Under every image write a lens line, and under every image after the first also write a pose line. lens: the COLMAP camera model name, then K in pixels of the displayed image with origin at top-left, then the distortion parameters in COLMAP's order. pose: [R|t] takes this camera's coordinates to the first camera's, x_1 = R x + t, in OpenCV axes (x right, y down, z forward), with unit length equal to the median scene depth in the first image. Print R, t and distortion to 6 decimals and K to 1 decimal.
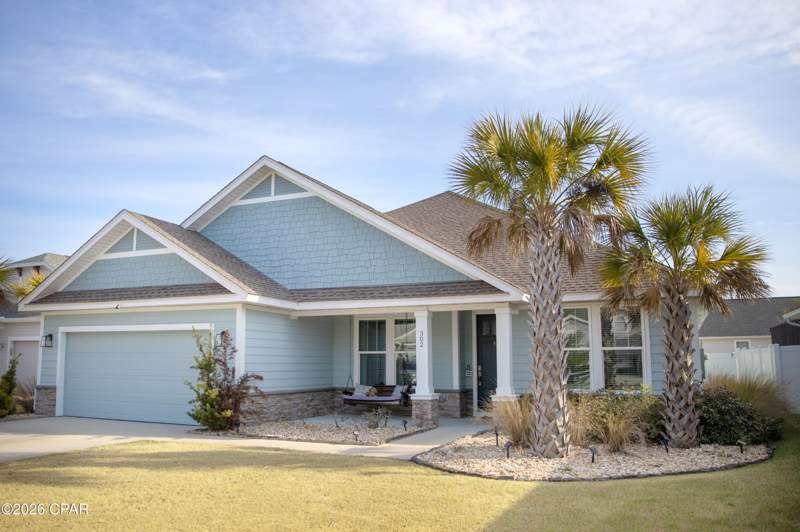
lens RADIAL K [[592.2, 0, 400.2], [0, 592.2, 268.0], [0, 0, 1]] dist [-0.080234, 0.019080]
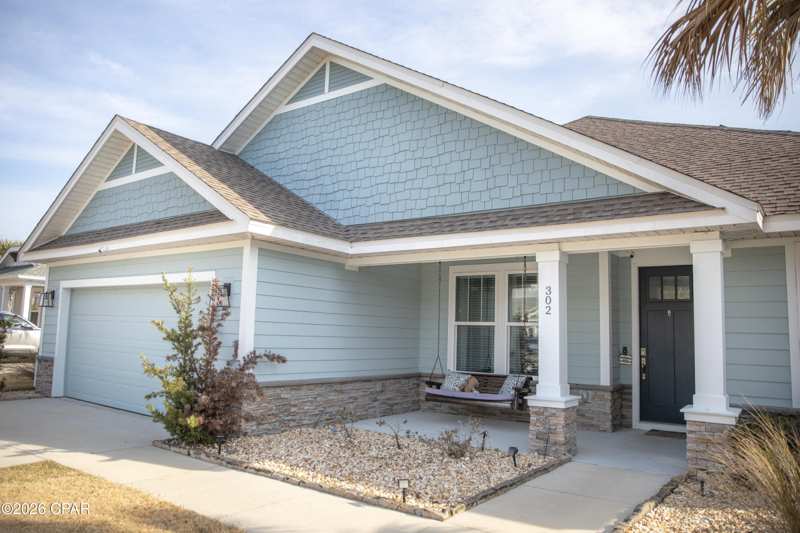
lens RADIAL K [[592.2, 0, 395.4], [0, 592.2, 269.3], [0, 0, 1]] dist [-0.080234, 0.019080]
pose [[0.974461, 0.004975, -0.224503, 0.018027], [0.005463, 0.998933, 0.045848, 0.057687], [0.224491, -0.045903, 0.973394, 0.380302]]
